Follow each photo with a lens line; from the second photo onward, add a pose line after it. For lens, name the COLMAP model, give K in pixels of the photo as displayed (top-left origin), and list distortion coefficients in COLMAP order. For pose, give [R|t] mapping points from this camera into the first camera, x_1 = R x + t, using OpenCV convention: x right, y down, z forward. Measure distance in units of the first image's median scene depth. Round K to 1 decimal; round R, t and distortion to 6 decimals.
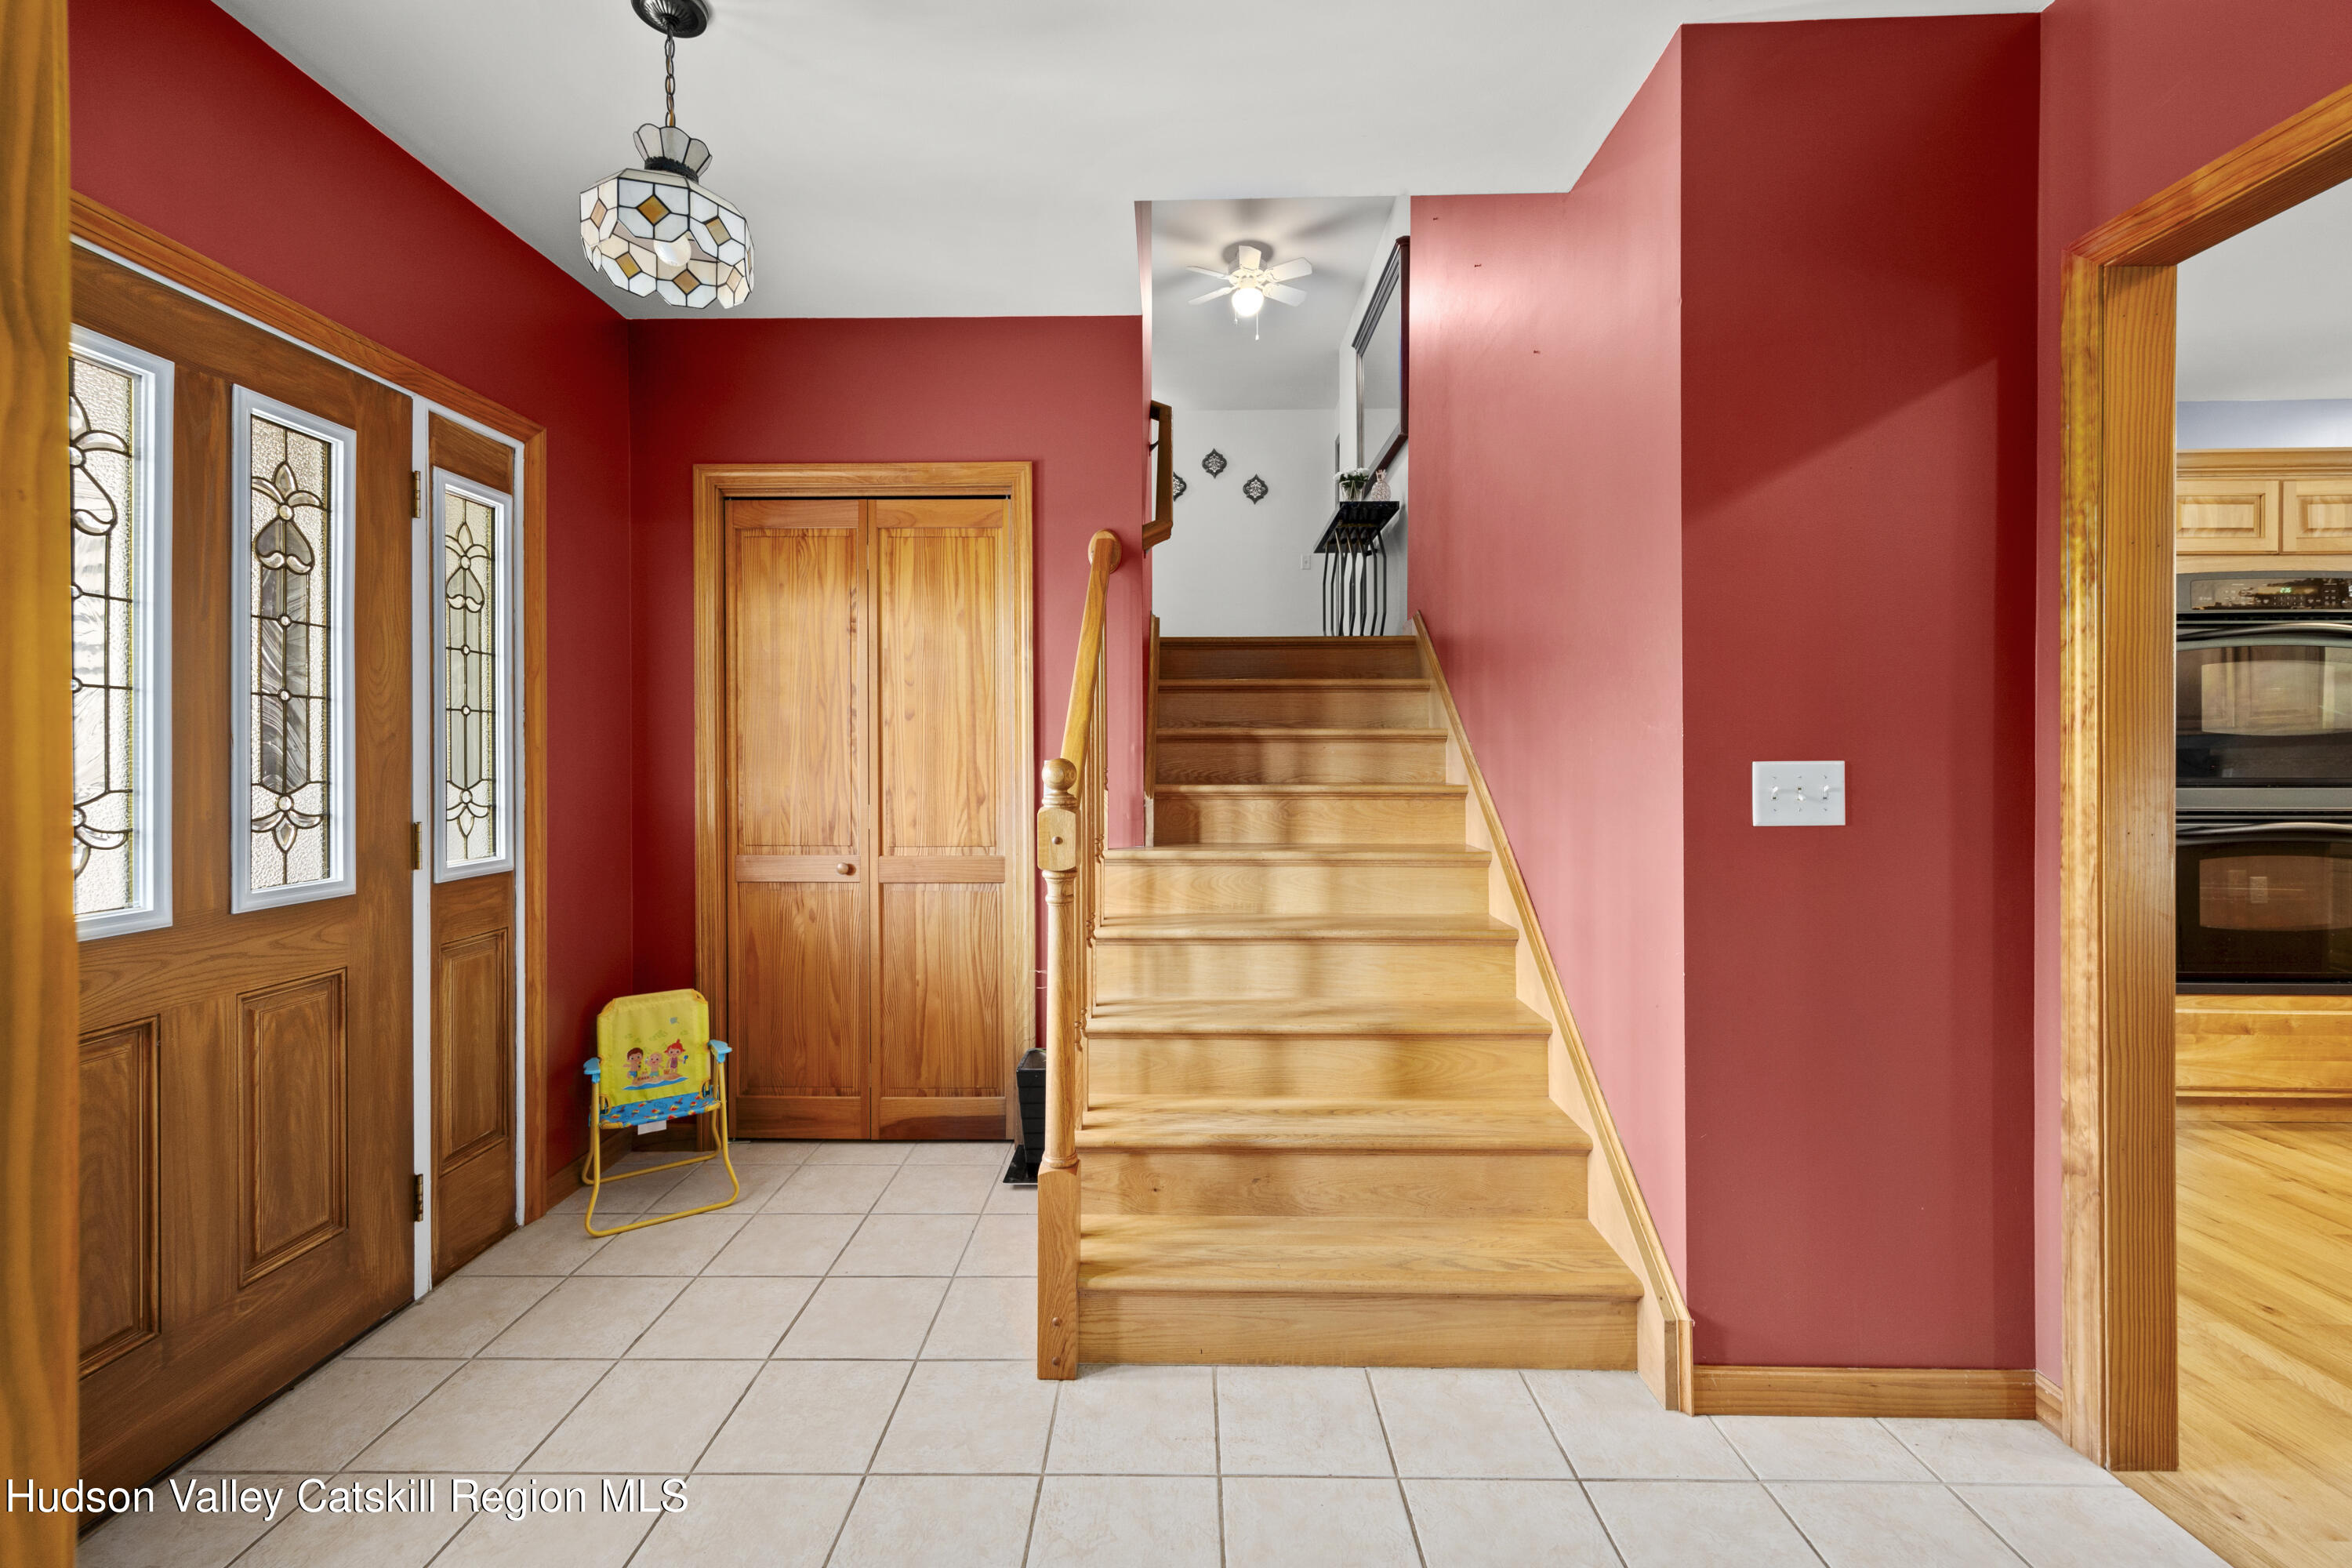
lens RADIAL K [[910.0, 0, 1184.4], [0, 910.0, 772.7], [0, 0, 1]] dist [0.002168, 0.000126]
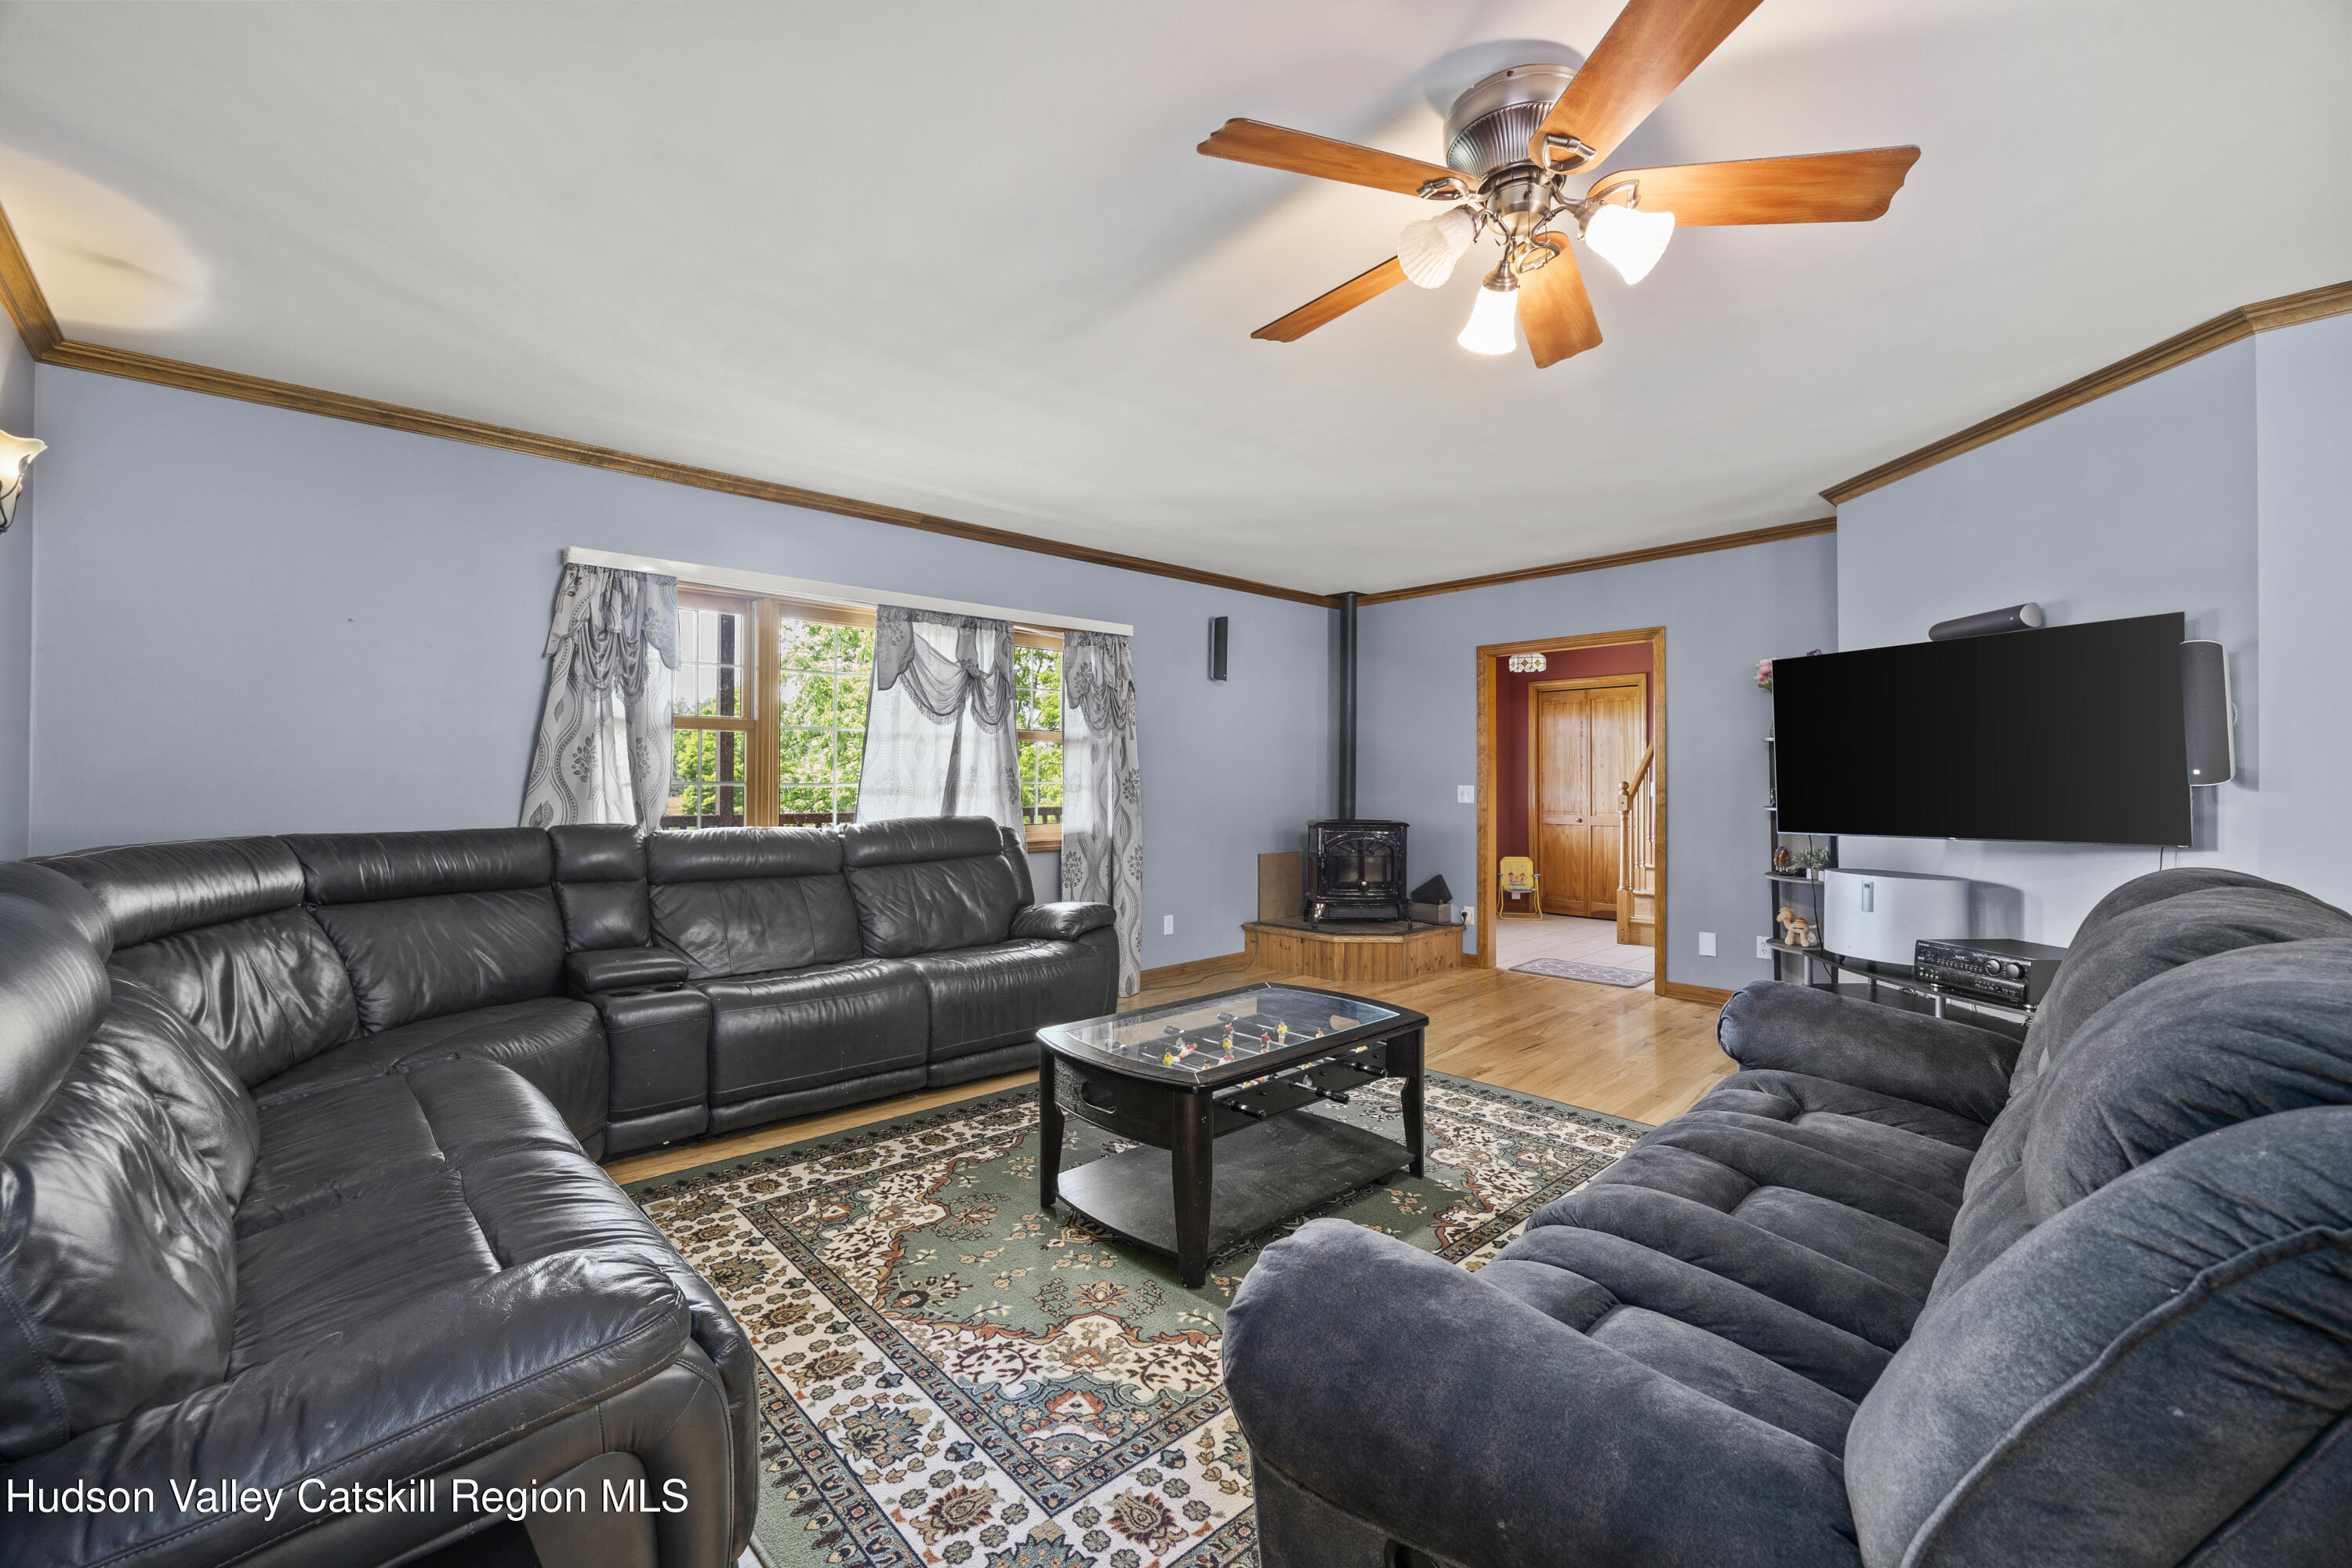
lens RADIAL K [[916.6, 0, 1178.1], [0, 916.6, 783.5], [0, 0, 1]] dist [-0.013402, -0.000045]
pose [[0.678625, 0.002053, -0.734482, 0.872194], [-0.003773, 0.999993, -0.000690, -0.001738], [0.734475, 0.003240, 0.678628, -1.849026]]
